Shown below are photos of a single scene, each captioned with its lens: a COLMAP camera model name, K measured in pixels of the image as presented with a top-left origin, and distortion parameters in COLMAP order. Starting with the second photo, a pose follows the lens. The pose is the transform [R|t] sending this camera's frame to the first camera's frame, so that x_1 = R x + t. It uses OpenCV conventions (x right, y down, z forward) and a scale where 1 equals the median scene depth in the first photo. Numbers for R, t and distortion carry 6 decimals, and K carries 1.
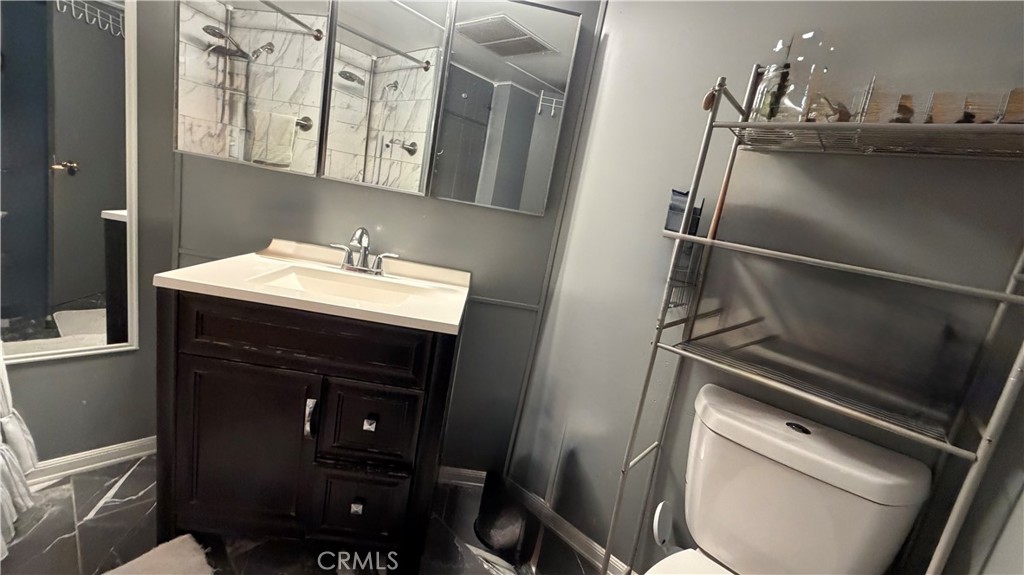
lens RADIAL K [[406.3, 0, 512.0], [0, 406.3, 287.5], [0, 0, 1]] dist [-0.000364, -0.000058]
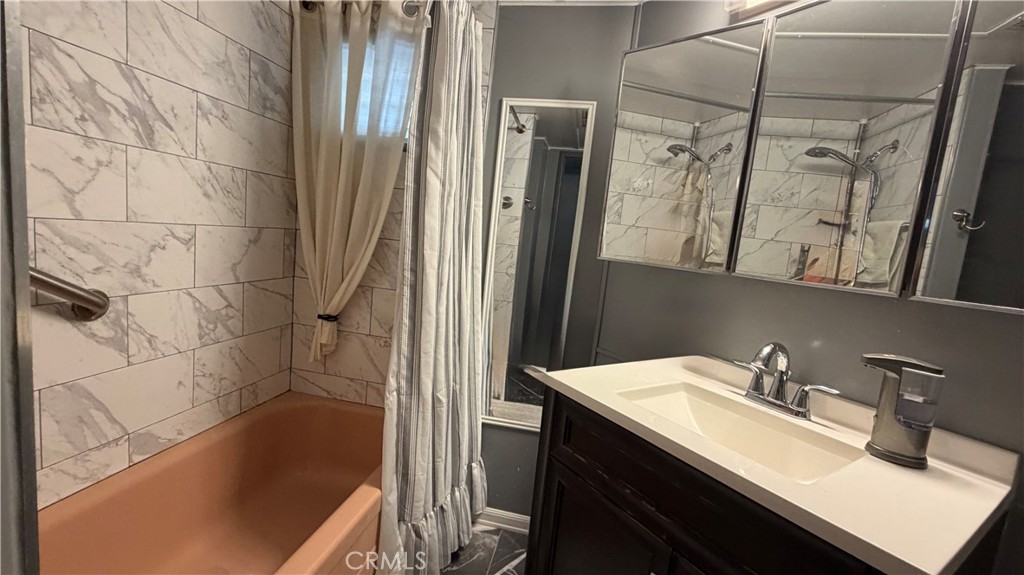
lens RADIAL K [[433.9, 0, 513.7], [0, 433.9, 292.6], [0, 0, 1]] dist [-0.002257, -0.000336]
pose [[0.518089, -0.017240, -0.855153, 0.026501], [-0.181815, 0.974728, -0.129803, -0.050913], [0.835779, 0.222729, 0.501862, 0.233963]]
